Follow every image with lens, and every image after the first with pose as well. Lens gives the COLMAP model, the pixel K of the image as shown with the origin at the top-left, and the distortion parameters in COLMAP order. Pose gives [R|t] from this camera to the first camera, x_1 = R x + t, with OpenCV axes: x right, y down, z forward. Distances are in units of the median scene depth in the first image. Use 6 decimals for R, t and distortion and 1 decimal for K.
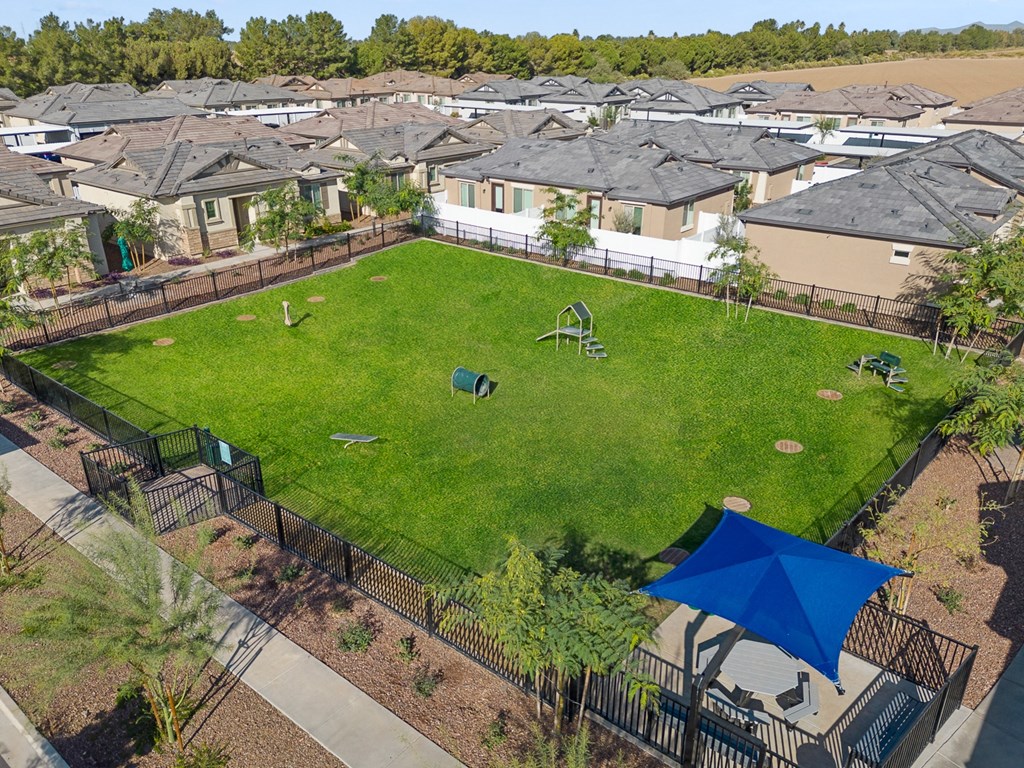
lens RADIAL K [[820.5, 0, 512.0], [0, 820.5, 384.0], [0, 0, 1]] dist [0.002329, -0.001537]
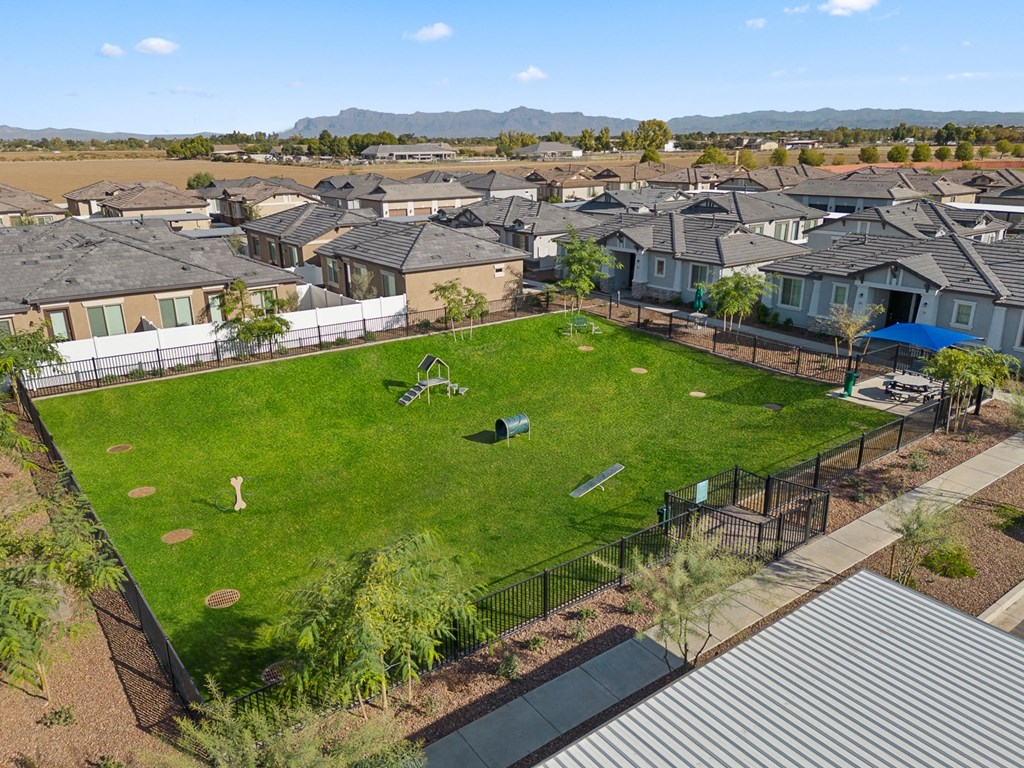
lens RADIAL K [[712.3, 0, 512.0], [0, 712.3, 384.0], [0, 0, 1]] dist [0.047963, -0.002687]
pose [[0.225395, -0.313168, 0.922563, -0.691489], [0.369198, 0.903761, 0.216585, -0.199393], [-0.901604, 0.291791, 0.319324, 0.479938]]
